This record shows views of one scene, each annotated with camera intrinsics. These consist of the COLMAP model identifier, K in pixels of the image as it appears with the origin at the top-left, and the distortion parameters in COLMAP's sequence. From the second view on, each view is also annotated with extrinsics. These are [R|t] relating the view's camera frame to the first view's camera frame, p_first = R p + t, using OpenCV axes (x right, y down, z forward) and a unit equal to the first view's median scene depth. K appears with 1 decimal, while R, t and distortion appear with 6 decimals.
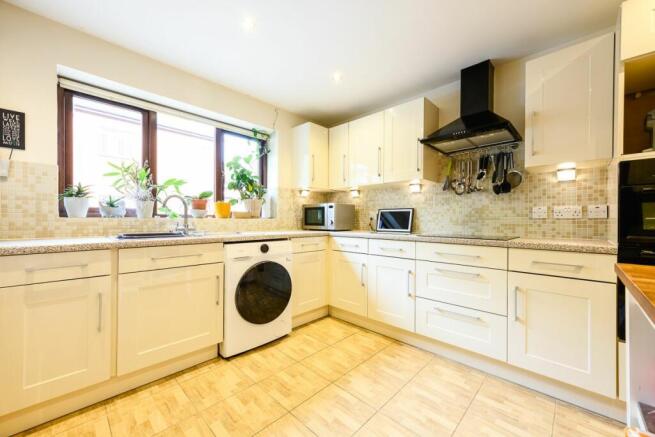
lens RADIAL K [[255.1, 0, 331.1], [0, 255.1, 220.4], [0, 0, 1]] dist [0.009587, 0.000001]
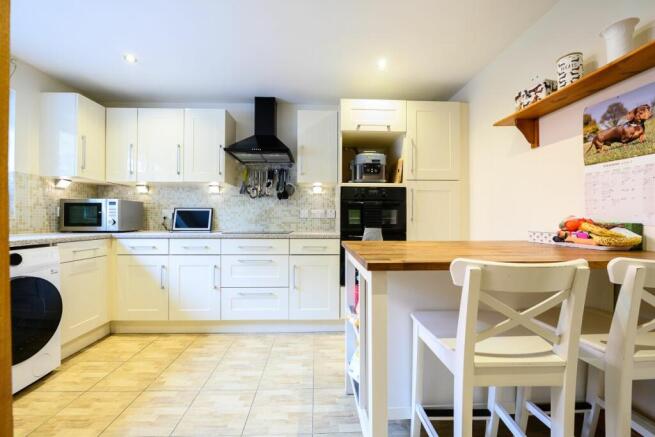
lens RADIAL K [[261.6, 0, 326.1], [0, 261.6, 219.8], [0, 0, 1]] dist [-0.003611, -0.000101]
pose [[0.694552, -0.003305, 0.719435, -0.159368], [0.002417, 0.999995, 0.002259, -0.000277], [-0.719438, 0.000170, 0.694556, -0.114999]]
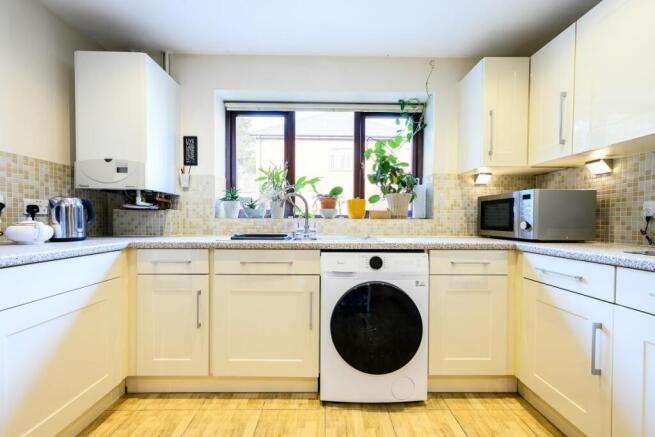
lens RADIAL K [[256.0, 0, 338.8], [0, 256.0, 223.6], [0, 0, 1]] dist [0.008714, 0.000057]
pose [[0.695273, 0.009554, -0.718683, 0.141732], [-0.004175, 0.999948, 0.009253, -0.000122], [0.718734, -0.003433, 0.695277, 0.405798]]
